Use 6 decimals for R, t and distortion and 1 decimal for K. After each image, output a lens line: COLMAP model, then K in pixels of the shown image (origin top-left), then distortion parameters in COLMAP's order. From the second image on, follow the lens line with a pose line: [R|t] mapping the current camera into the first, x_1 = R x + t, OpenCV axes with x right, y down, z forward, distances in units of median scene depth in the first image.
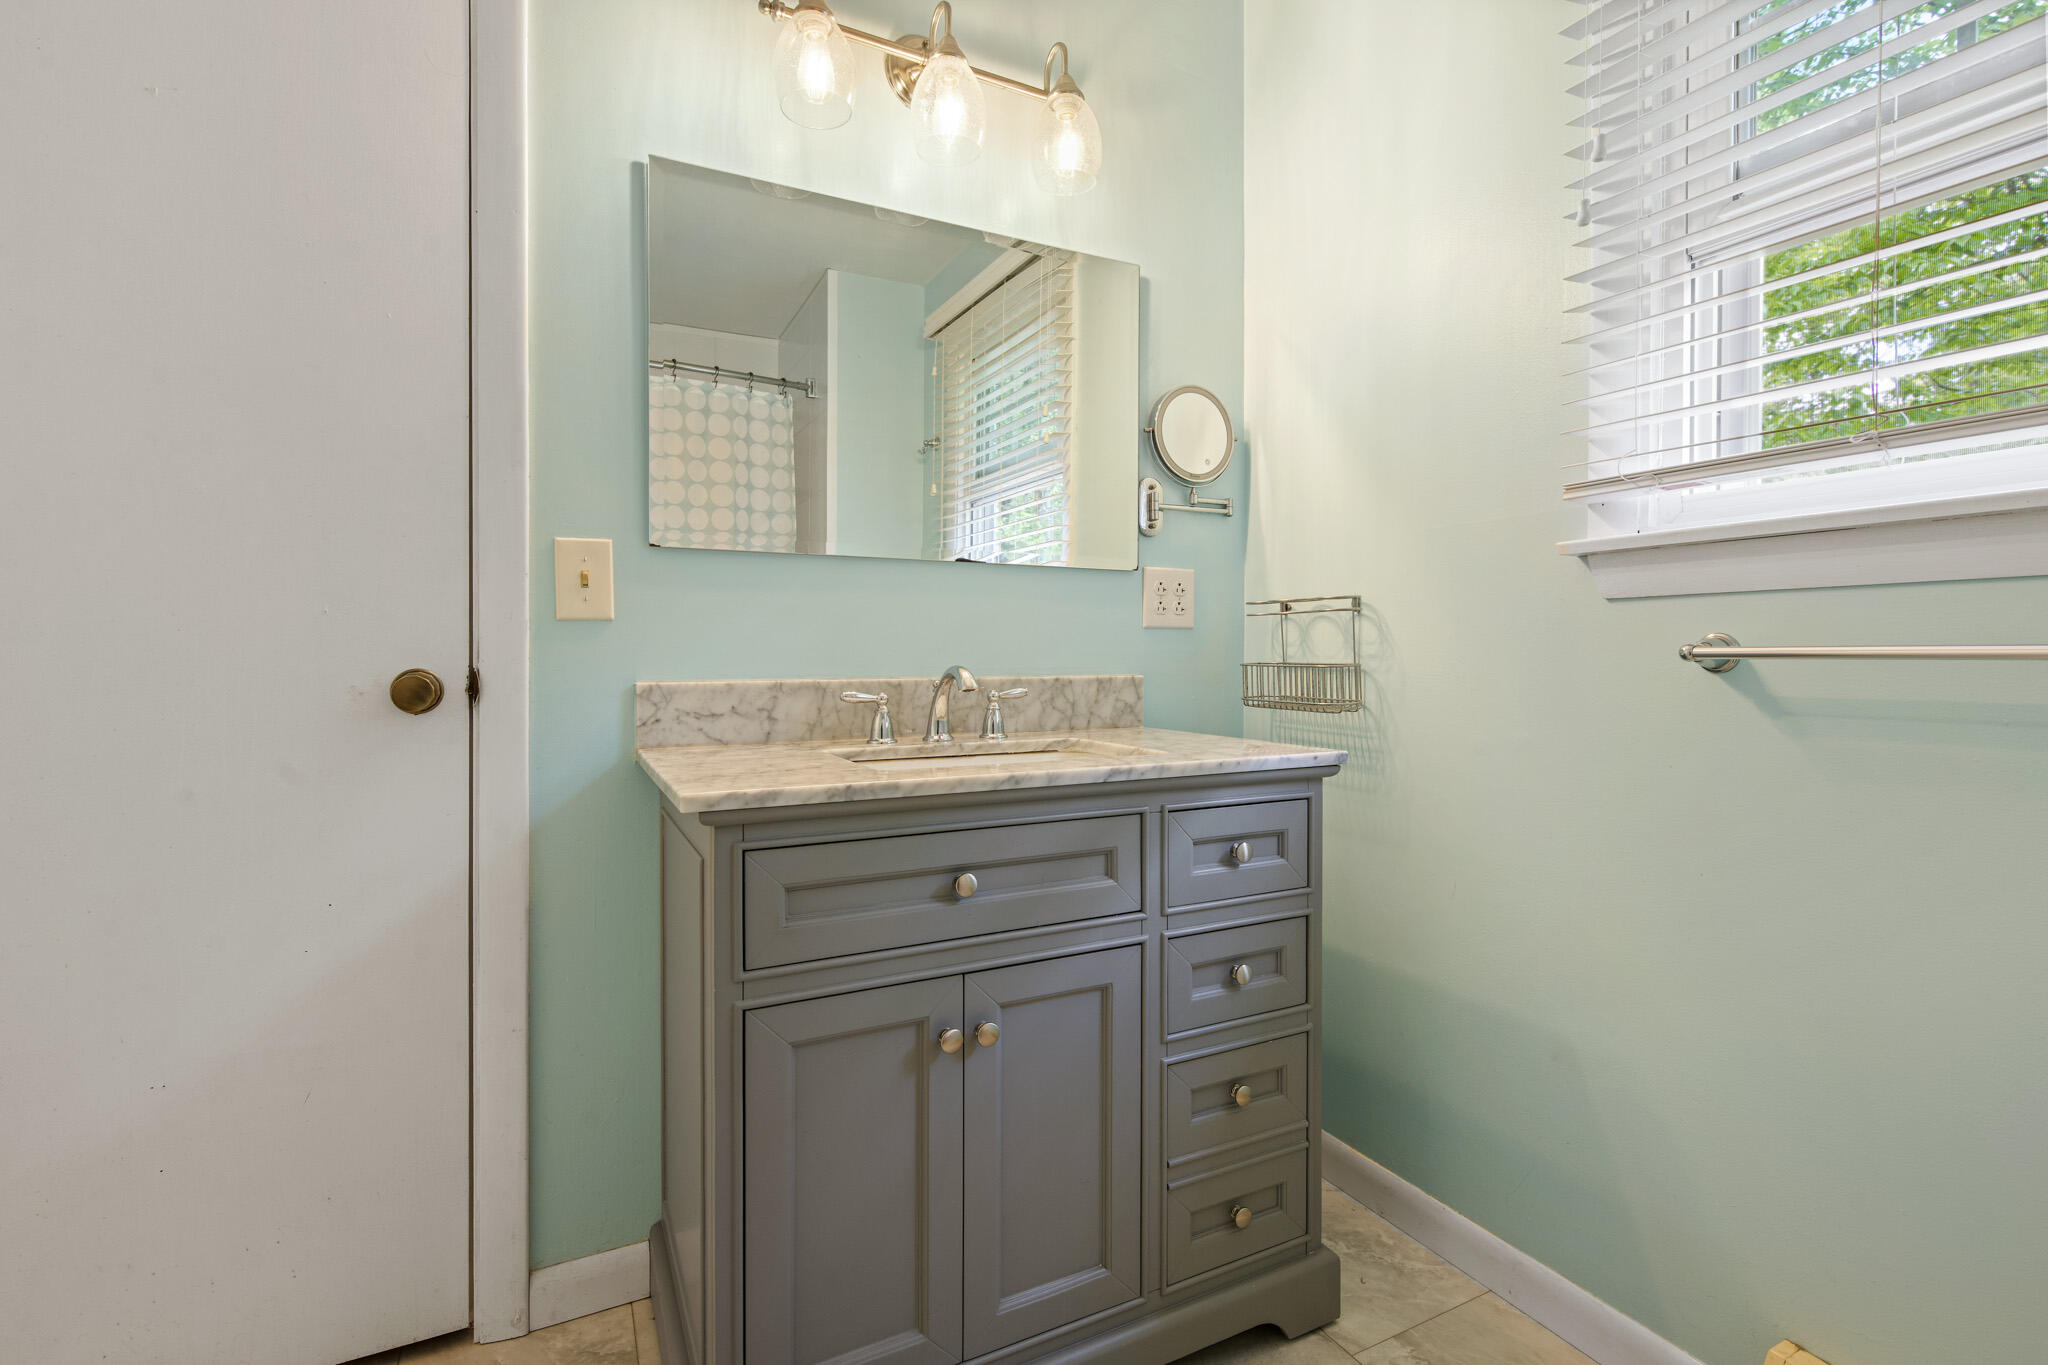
lens RADIAL K [[959.3, 0, 1025.7], [0, 959.3, 646.9], [0, 0, 1]] dist [0.000170, -0.000007]
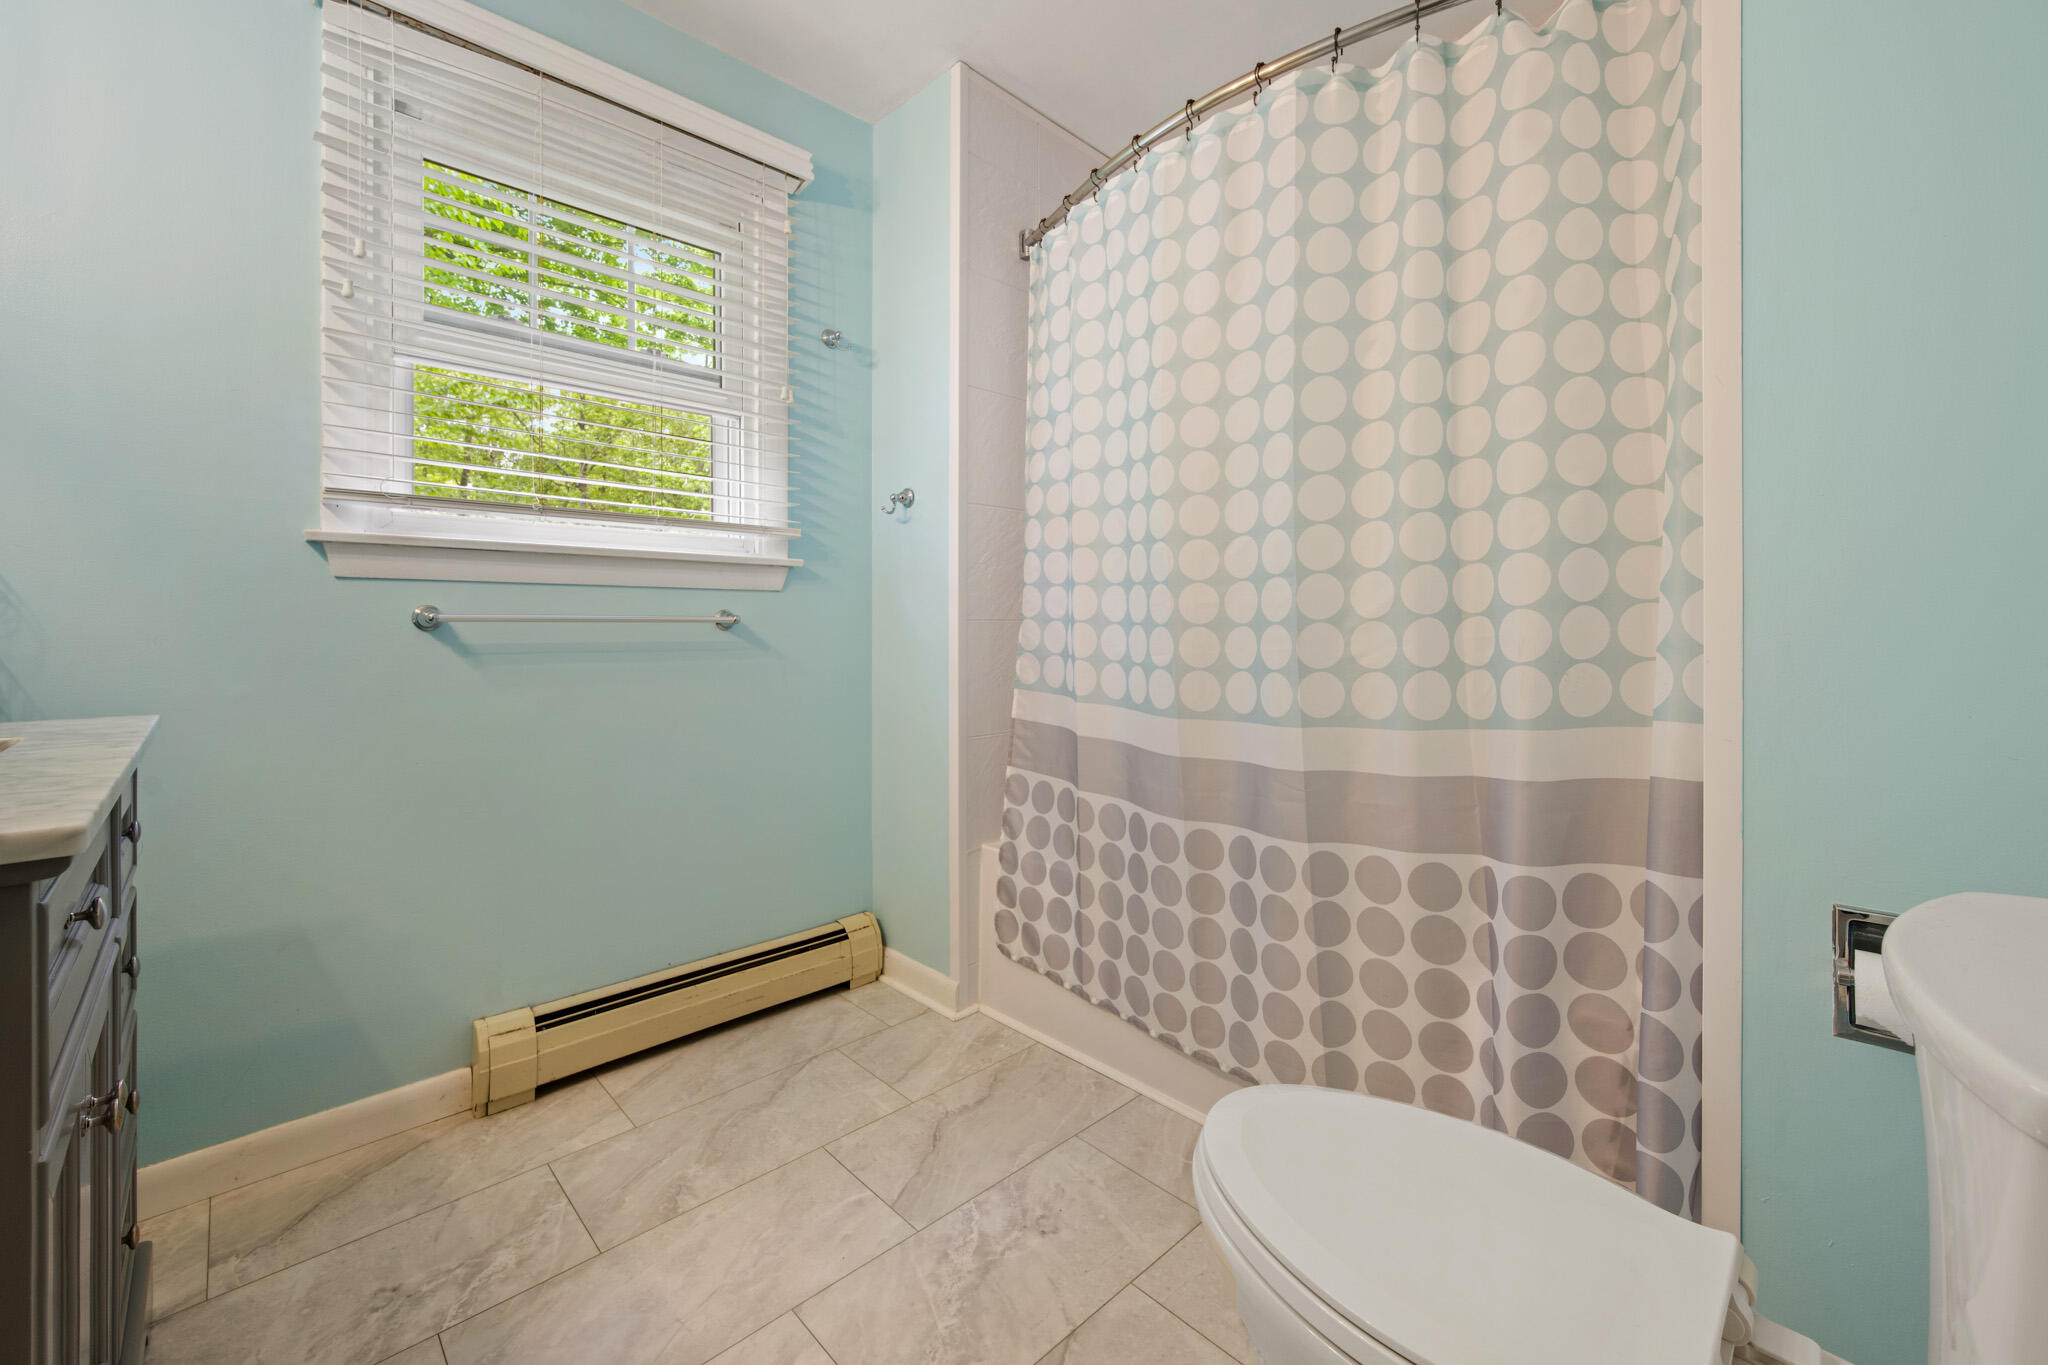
lens RADIAL K [[828.0, 0, 1024.6], [0, 828.0, 619.7], [0, 0, 1]] dist [-0.000250, -0.000026]
pose [[-0.284192, -0.000270, 0.958767, -0.769215], [0.001055, 0.999999, 0.000594, 0.008268], [-0.958767, 0.001181, -0.284191, 0.415037]]
